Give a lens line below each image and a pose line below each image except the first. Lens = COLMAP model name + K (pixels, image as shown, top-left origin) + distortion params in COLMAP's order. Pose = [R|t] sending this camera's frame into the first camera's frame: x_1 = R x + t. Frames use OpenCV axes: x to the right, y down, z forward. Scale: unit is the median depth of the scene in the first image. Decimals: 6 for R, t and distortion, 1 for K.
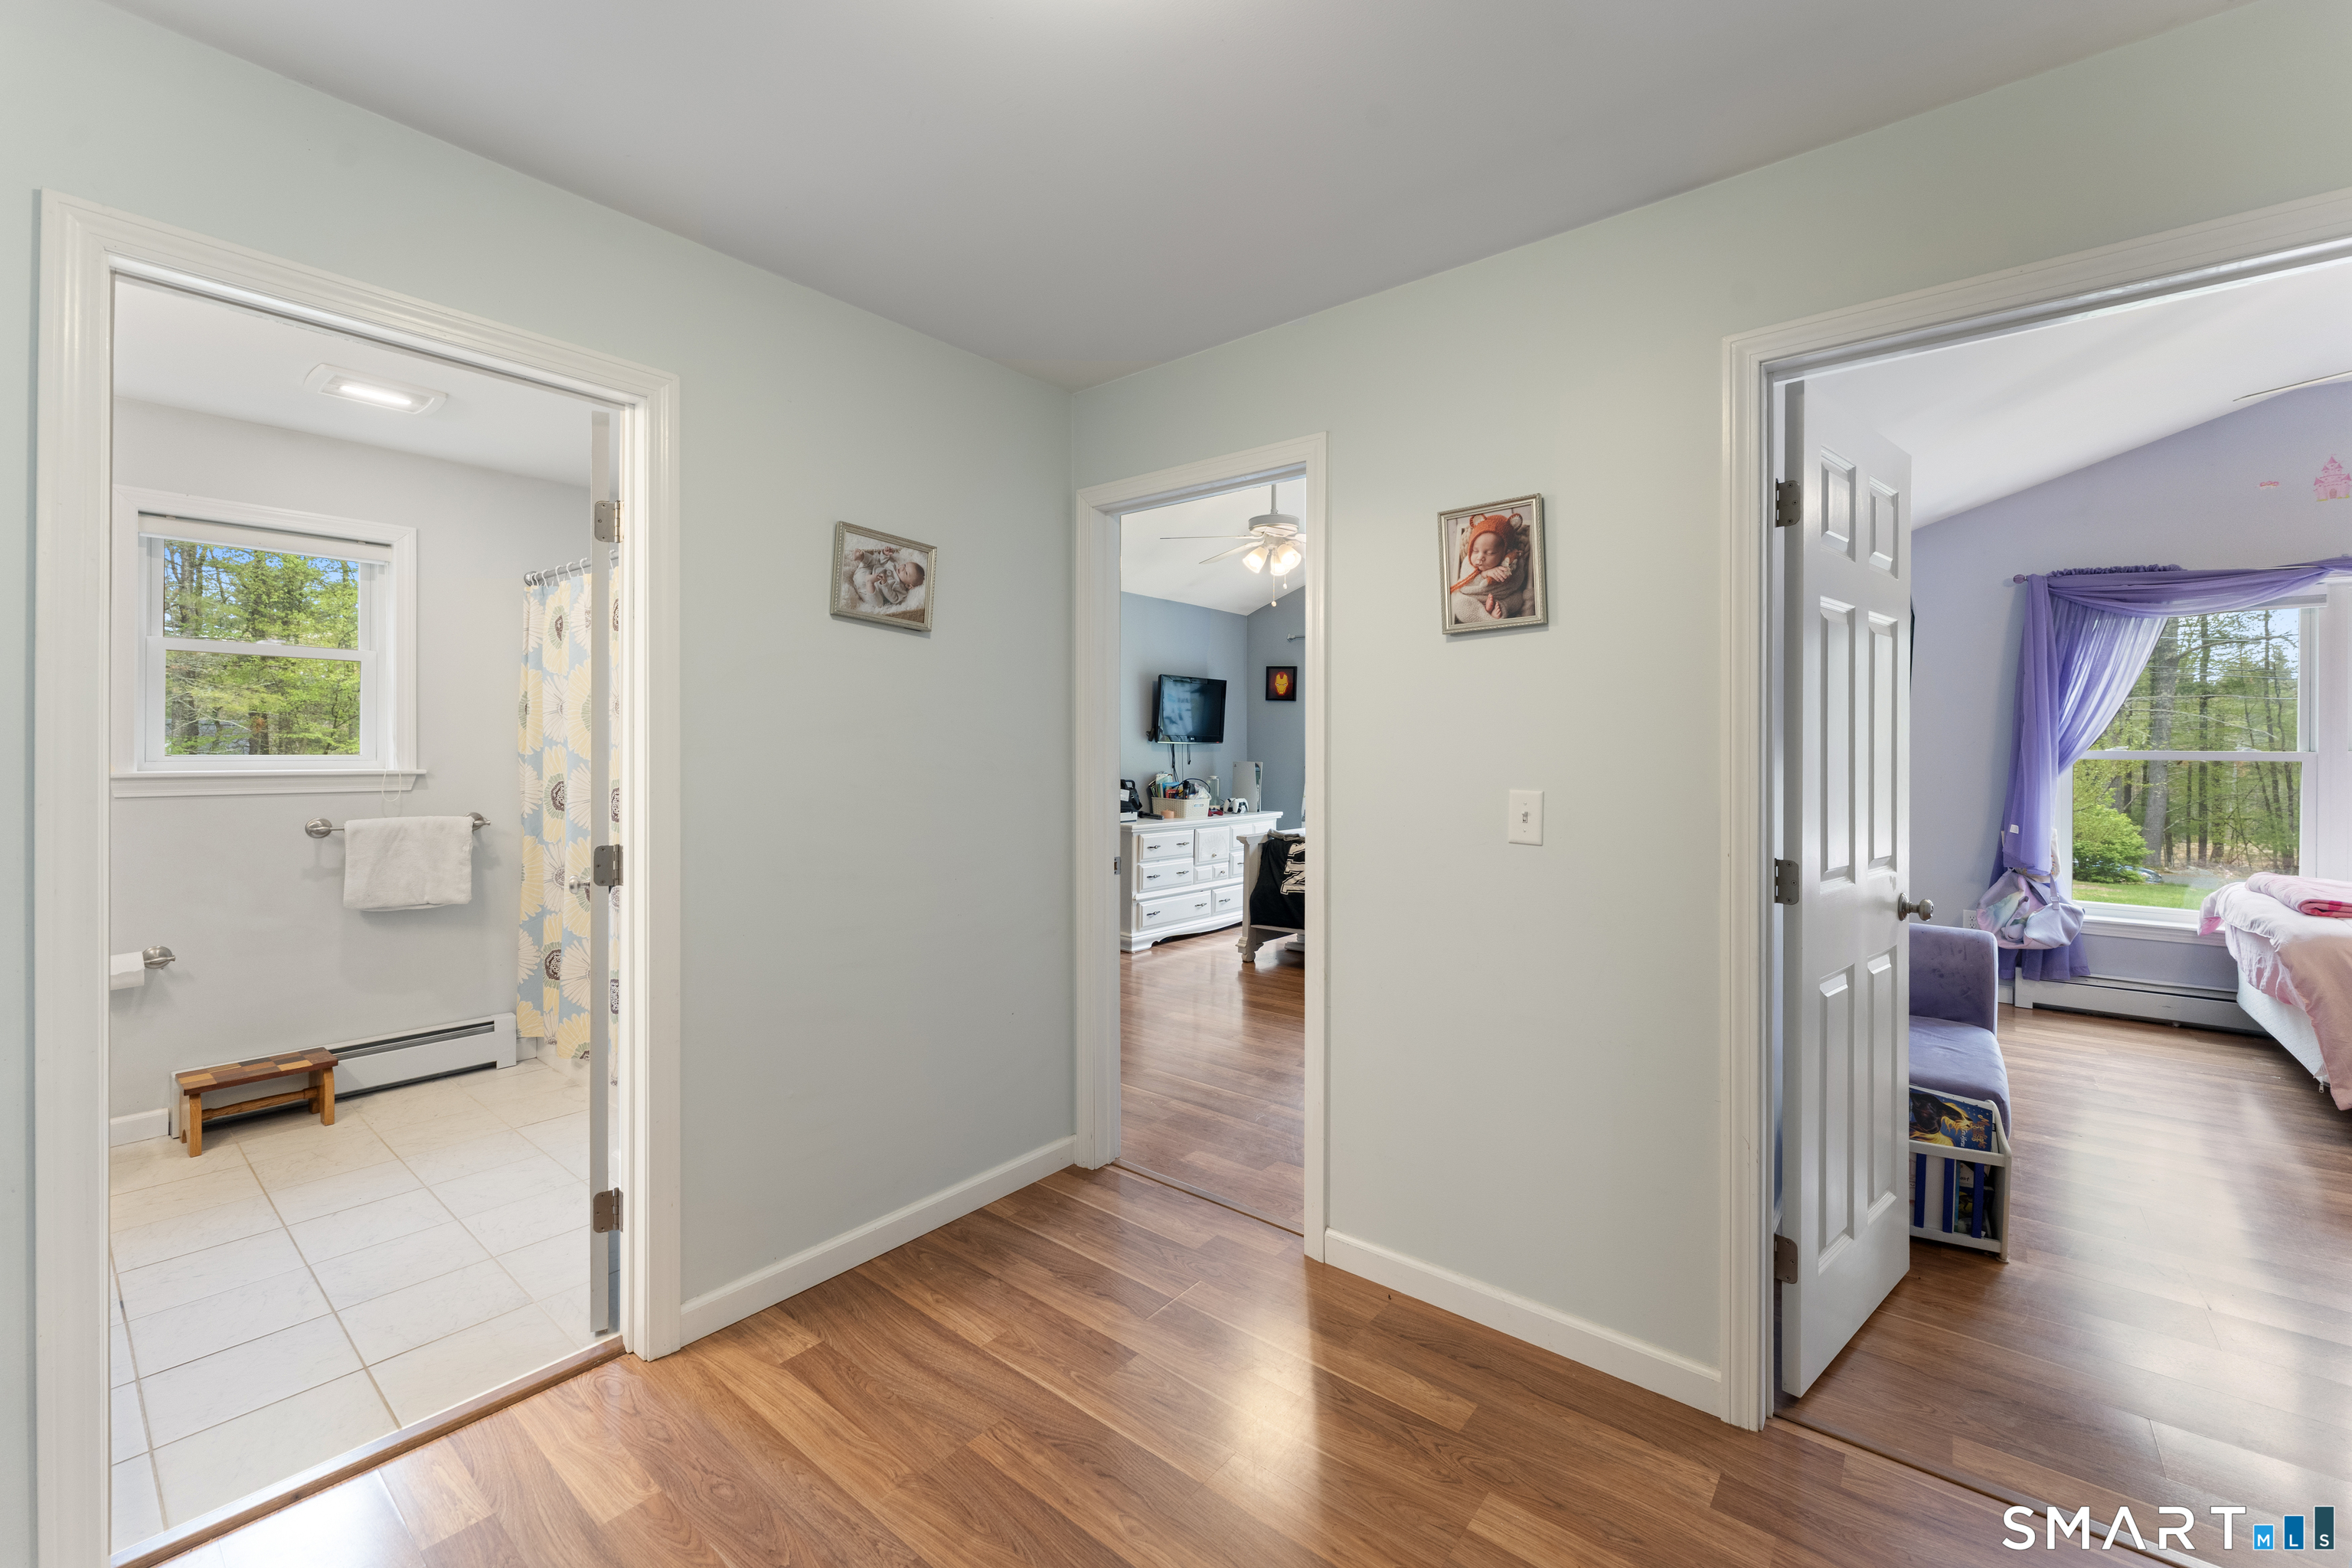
lens RADIAL K [[959.3, 0, 1174.1], [0, 959.3, 760.4], [0, 0, 1]] dist [0.000407, -0.000179]
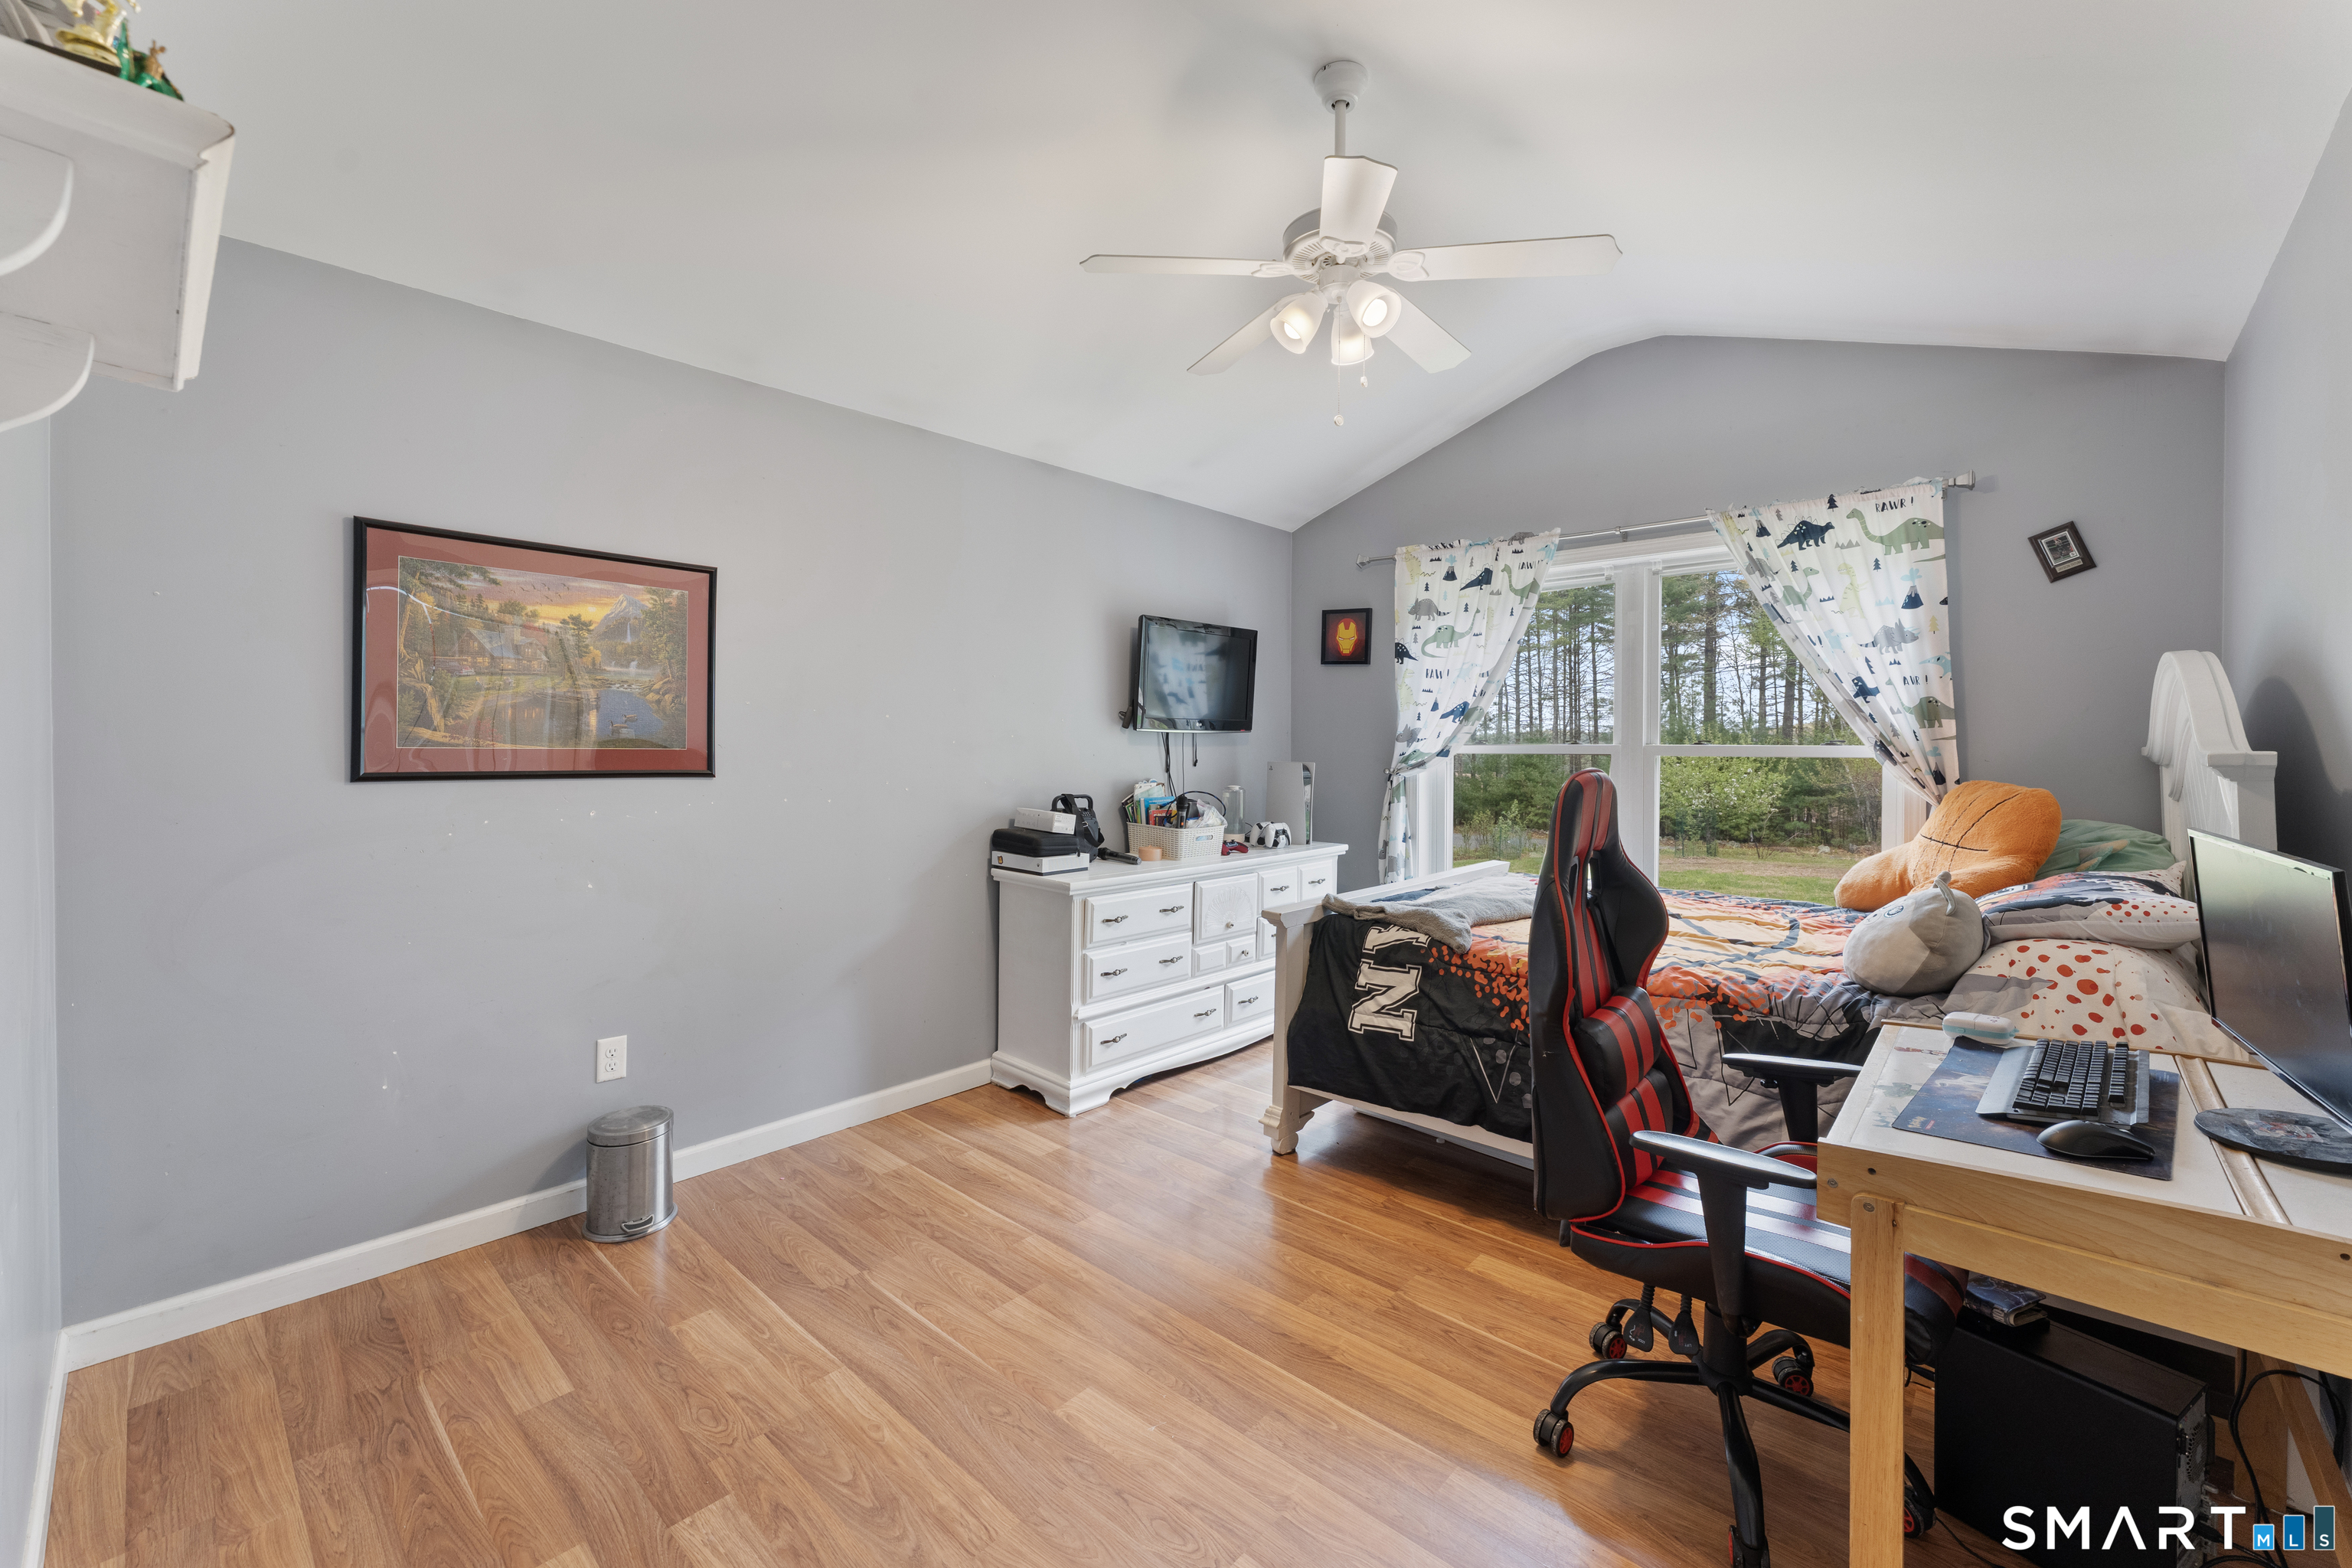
lens RADIAL K [[959.3, 0, 1178.4], [0, 959.3, 792.0], [0, 0, 1]] dist [0.000407, -0.000179]
pose [[0.998563, 0.001630, -0.053560, 0.041129], [0.000527, 0.999190, 0.040232, -0.004414], [0.053582, -0.040203, 0.997754, 0.417243]]
